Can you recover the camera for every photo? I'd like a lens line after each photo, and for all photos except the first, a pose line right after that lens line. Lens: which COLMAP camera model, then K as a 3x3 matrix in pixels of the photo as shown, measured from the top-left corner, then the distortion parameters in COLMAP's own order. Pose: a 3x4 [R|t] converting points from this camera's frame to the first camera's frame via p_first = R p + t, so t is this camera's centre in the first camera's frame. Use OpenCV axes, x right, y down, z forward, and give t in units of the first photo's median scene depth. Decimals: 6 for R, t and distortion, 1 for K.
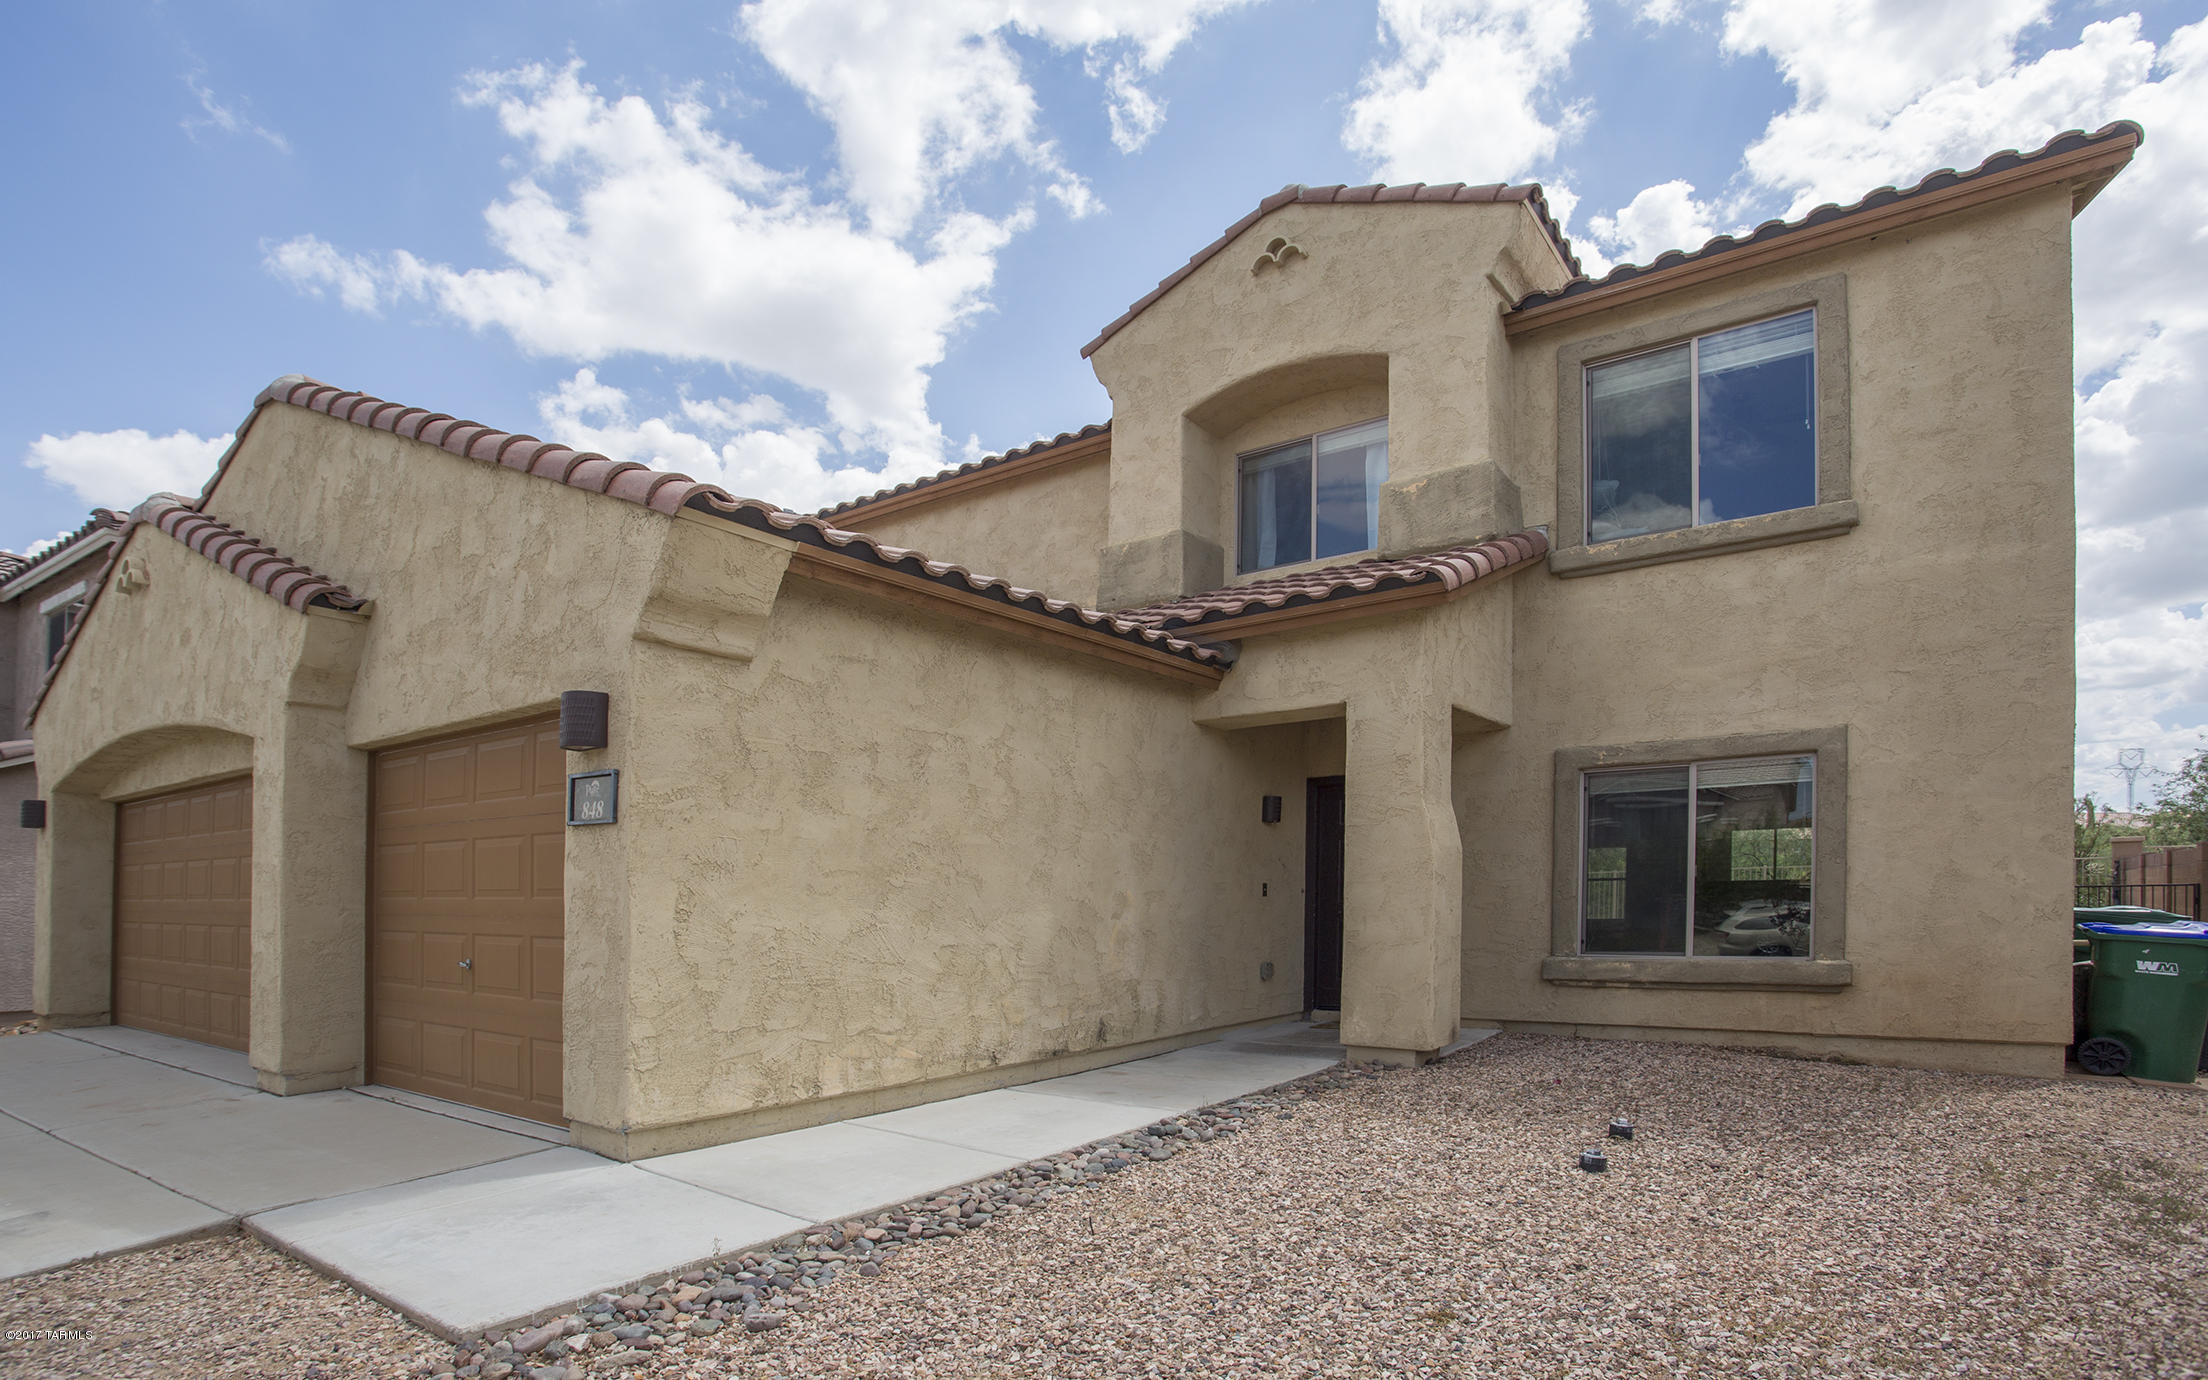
lens RADIAL K [[1224.3, 0, 1131.7], [0, 1224.3, 690.8], [0, 0, 1]] dist [-0.096099, 0.035578]
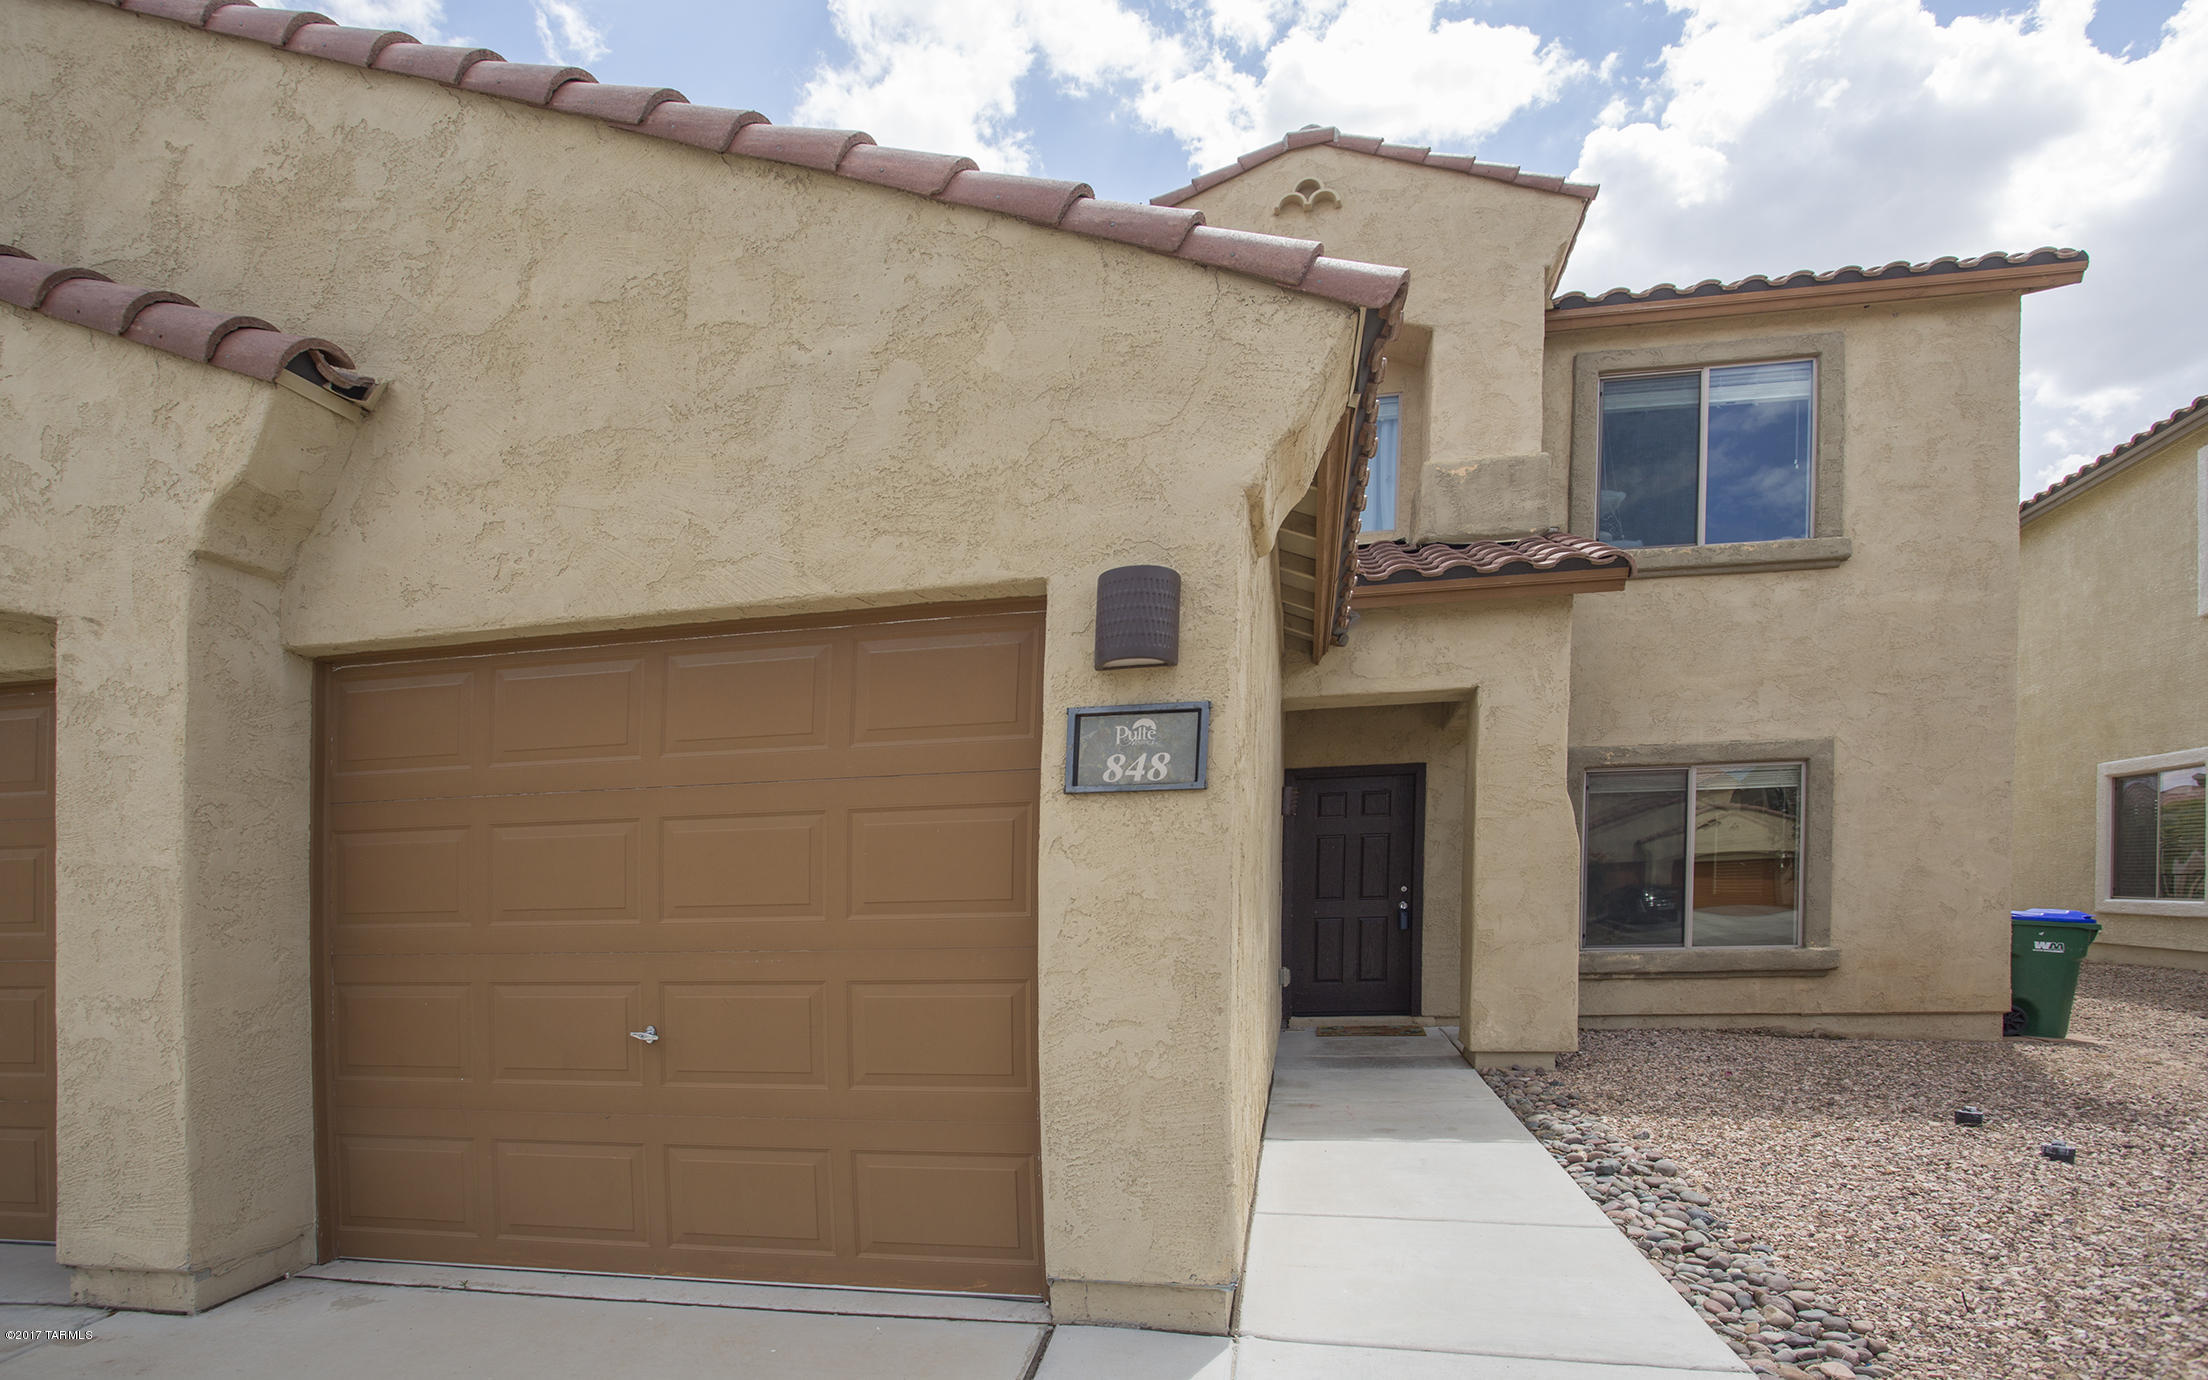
lens RADIAL K [[1186.7, 0, 1106.1], [0, 1186.7, 741.5], [0, 0, 1]] dist [-0.083389, 0.028280]
pose [[0.898845, 0.044535, 0.435998, -0.483666], [-0.062630, 0.997666, 0.027211, 0.045488], [-0.433769, -0.051765, 0.899536, 0.317658]]
